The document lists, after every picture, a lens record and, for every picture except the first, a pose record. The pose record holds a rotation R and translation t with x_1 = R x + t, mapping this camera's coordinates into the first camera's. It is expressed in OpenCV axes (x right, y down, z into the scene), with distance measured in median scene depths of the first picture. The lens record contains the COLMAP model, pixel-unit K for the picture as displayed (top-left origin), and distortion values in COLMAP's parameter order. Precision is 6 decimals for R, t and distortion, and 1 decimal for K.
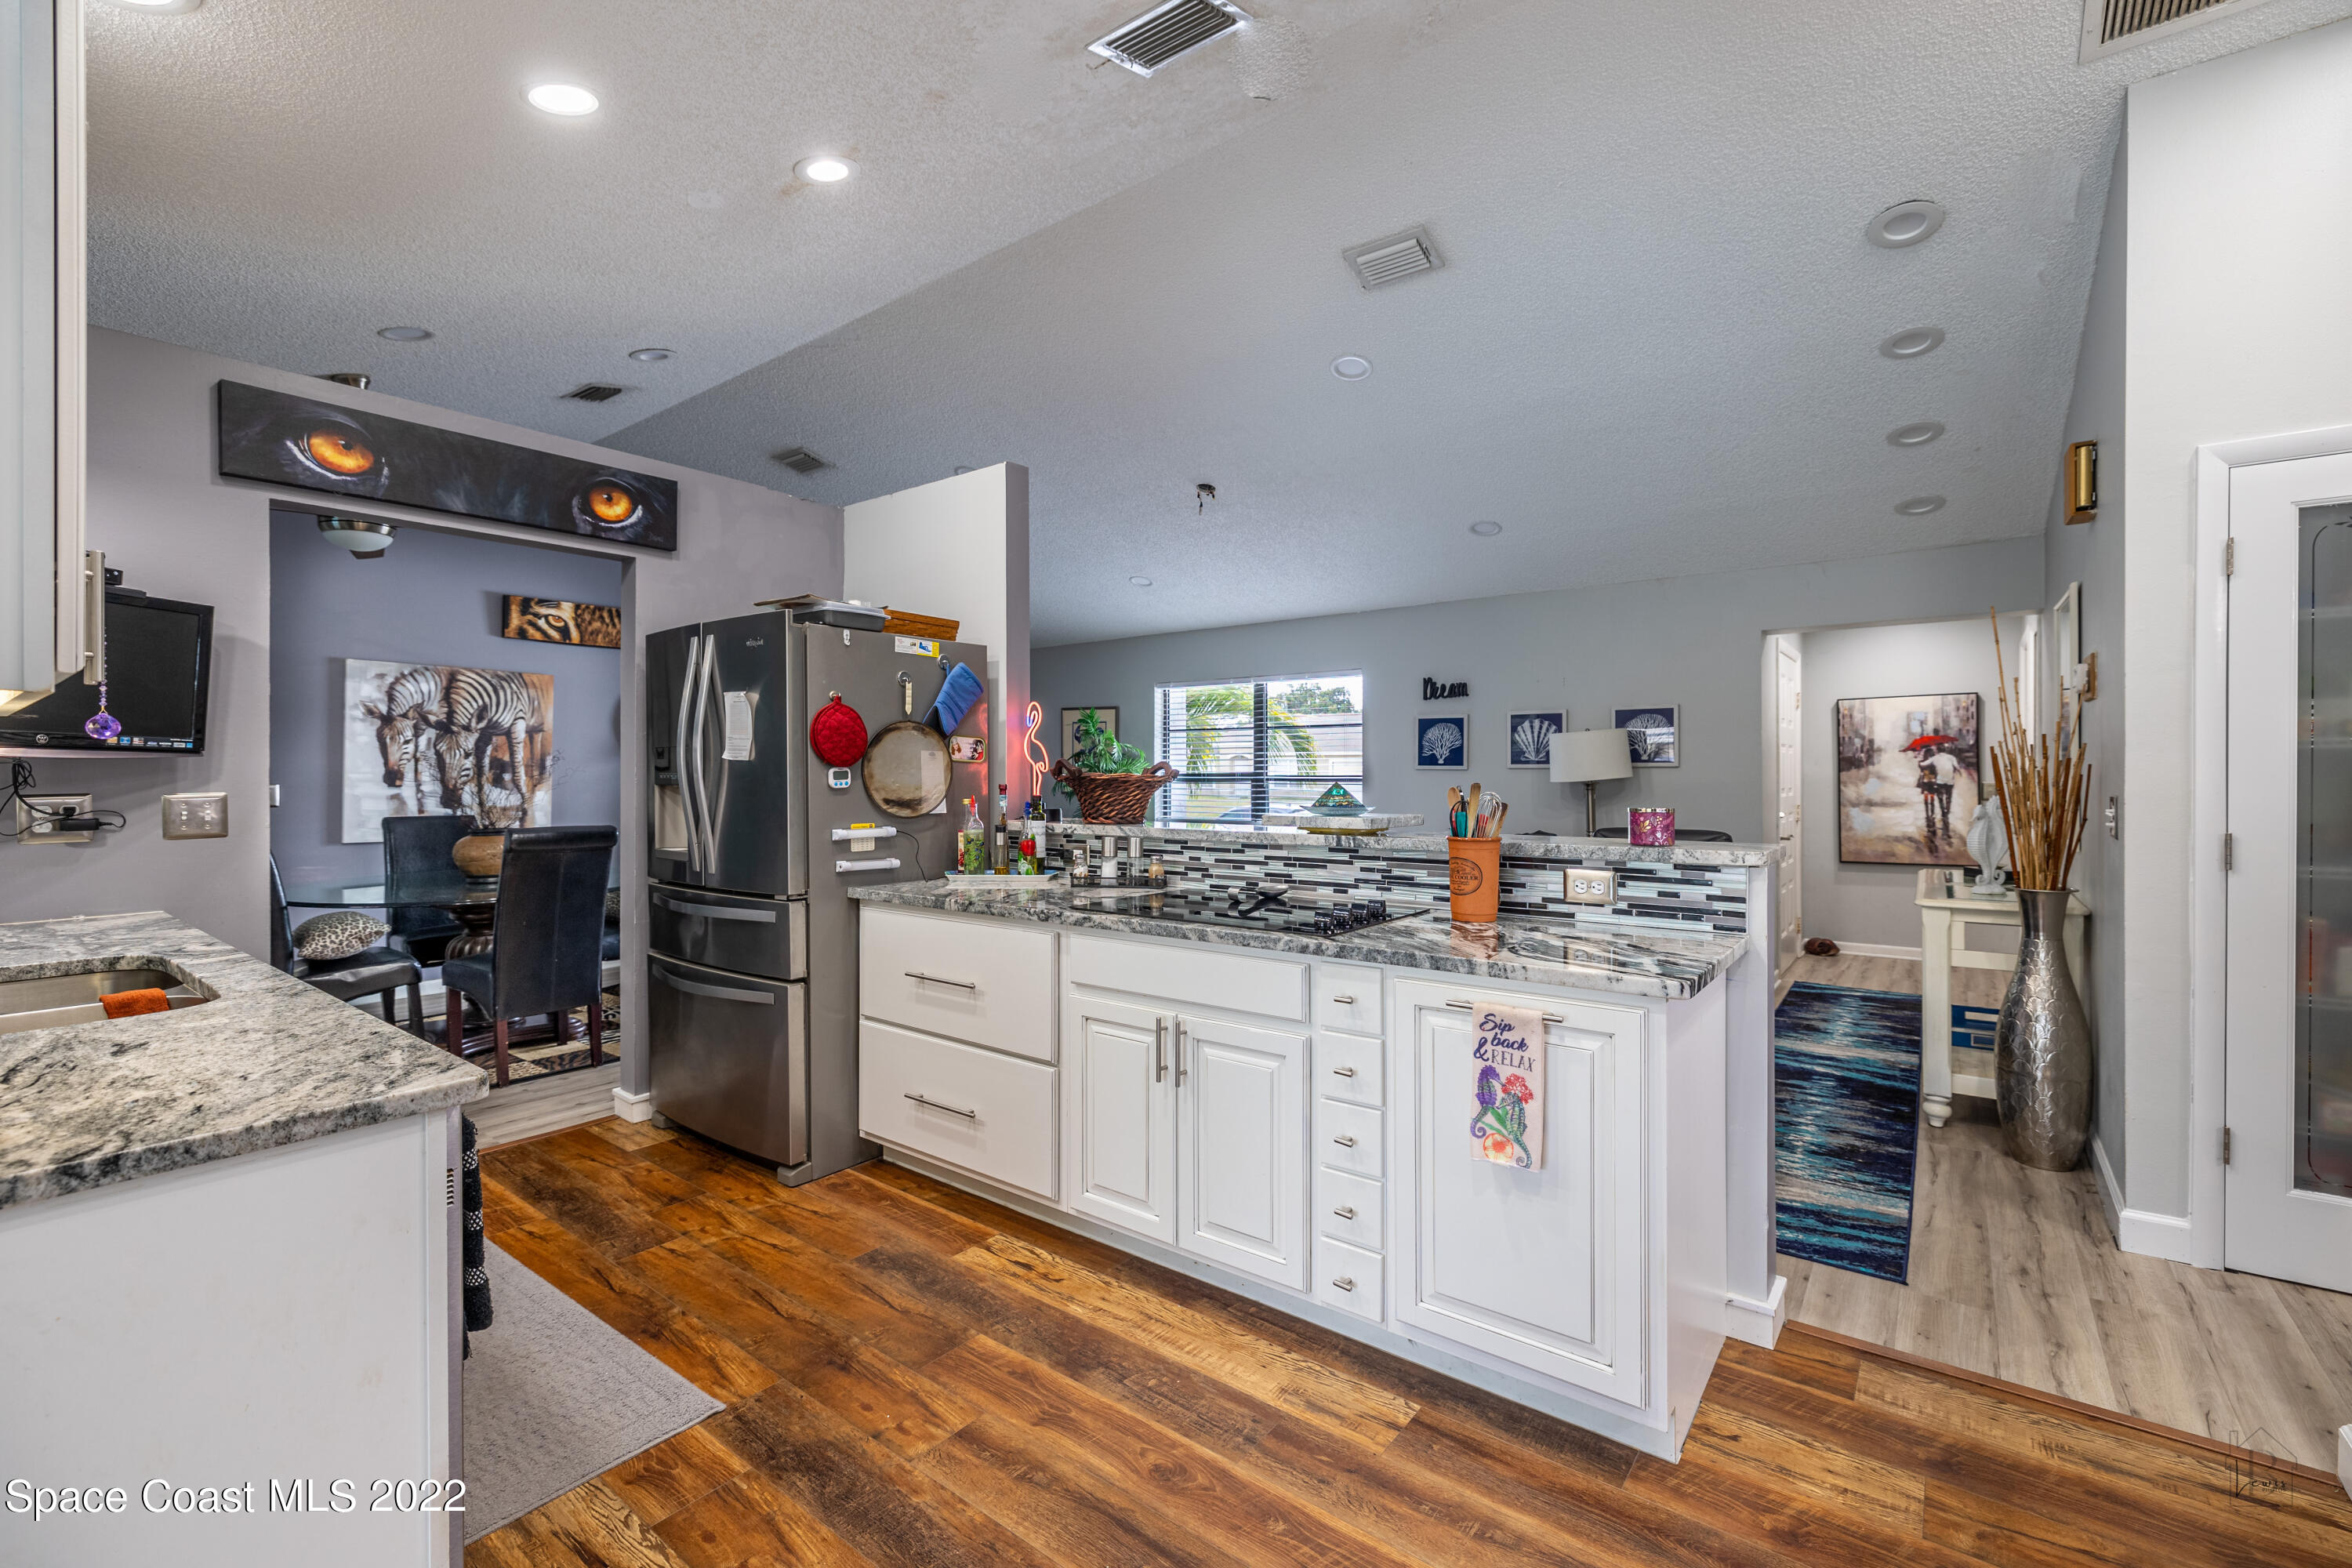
lens RADIAL K [[1024.4, 0, 1191.4], [0, 1024.4, 765.4], [0, 0, 1]] dist [0.012199, -0.002240]
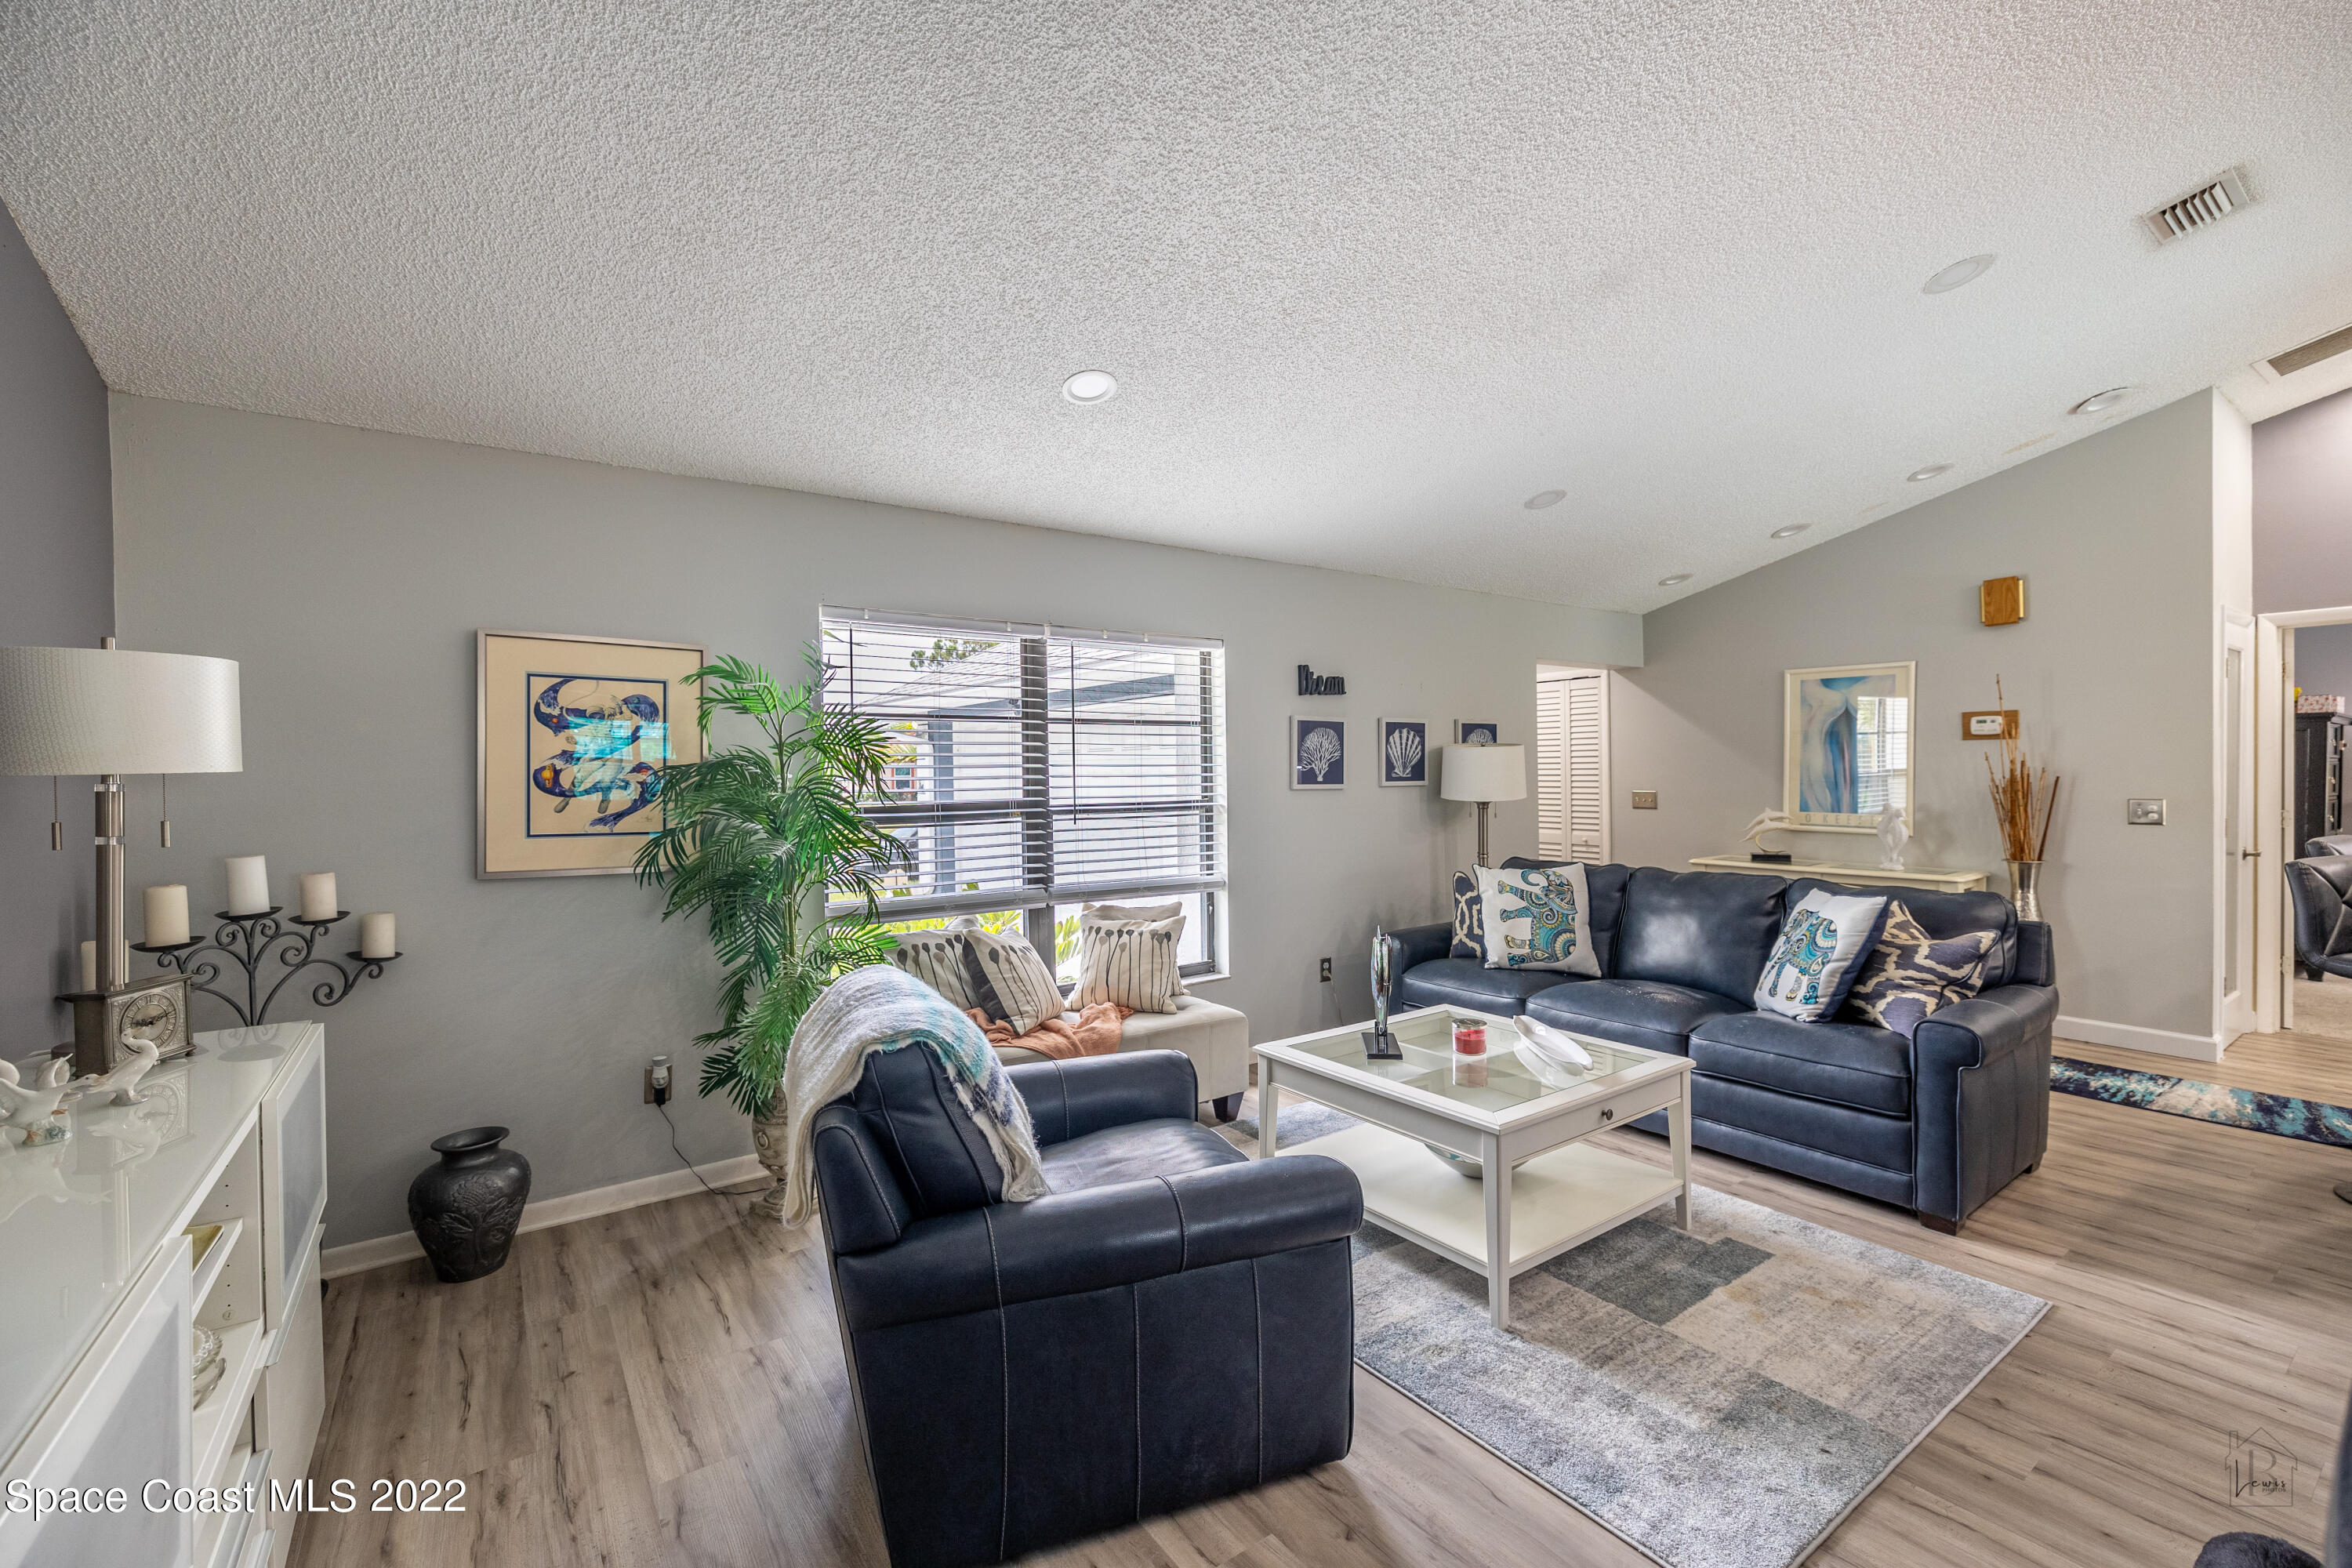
lens RADIAL K [[1024.4, 0, 1170.5], [0, 1024.4, 790.1], [0, 0, 1]] dist [0.012199, -0.002240]
pose [[0.290046, -0.008518, 0.956975, -0.494753], [0.011977, 0.999914, 0.005270, -0.000530], [-0.956938, 0.009933, 0.290123, 0.867004]]
